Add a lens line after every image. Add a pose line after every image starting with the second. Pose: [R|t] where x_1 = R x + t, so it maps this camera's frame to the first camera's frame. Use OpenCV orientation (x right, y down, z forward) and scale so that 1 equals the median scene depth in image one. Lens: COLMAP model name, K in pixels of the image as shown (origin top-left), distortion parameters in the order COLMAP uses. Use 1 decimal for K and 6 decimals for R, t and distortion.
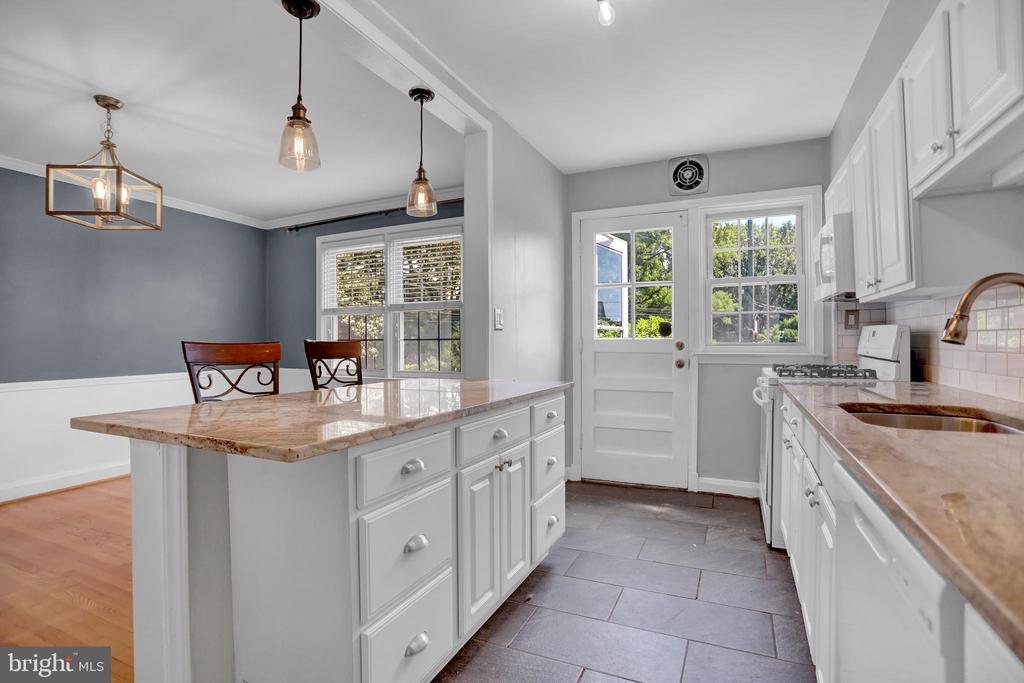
lens RADIAL K [[495.6, 0, 511.3], [0, 495.6, 343.1], [0, 0, 1]] dist [-0.051863, 0.011272]
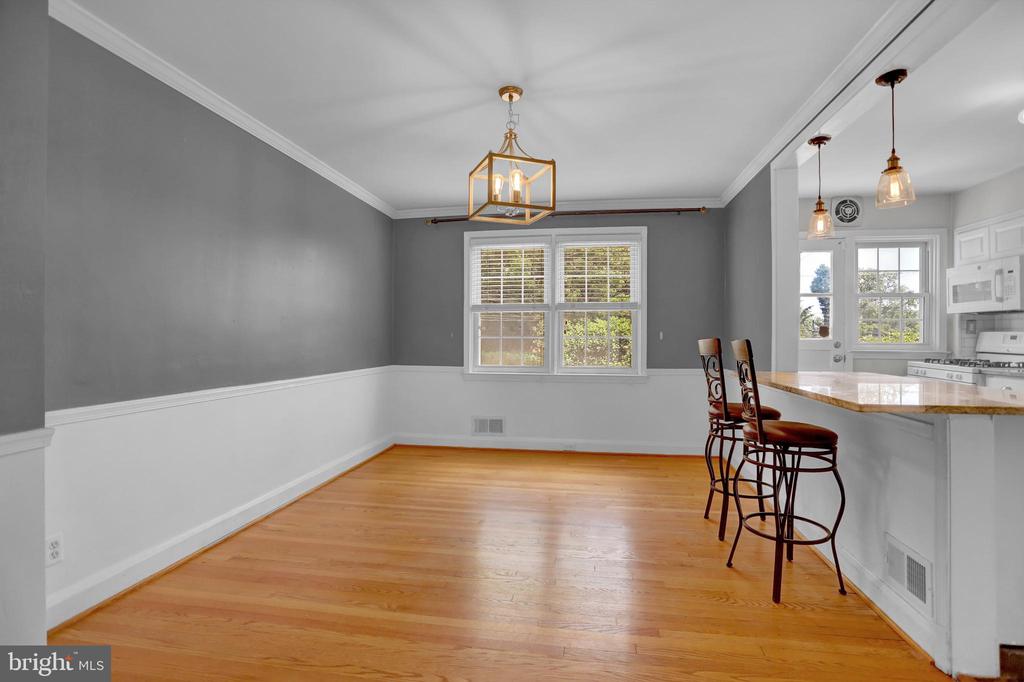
lens RADIAL K [[495.6, 0, 517.7], [0, 495.6, 337.4], [0, 0, 1]] dist [-0.051863, 0.011272]
pose [[0.962506, 0.007963, 0.271145, -0.791811], [-0.007067, 0.999966, -0.004282, -0.002127], [-0.271170, 0.002206, 0.962529, 0.020149]]
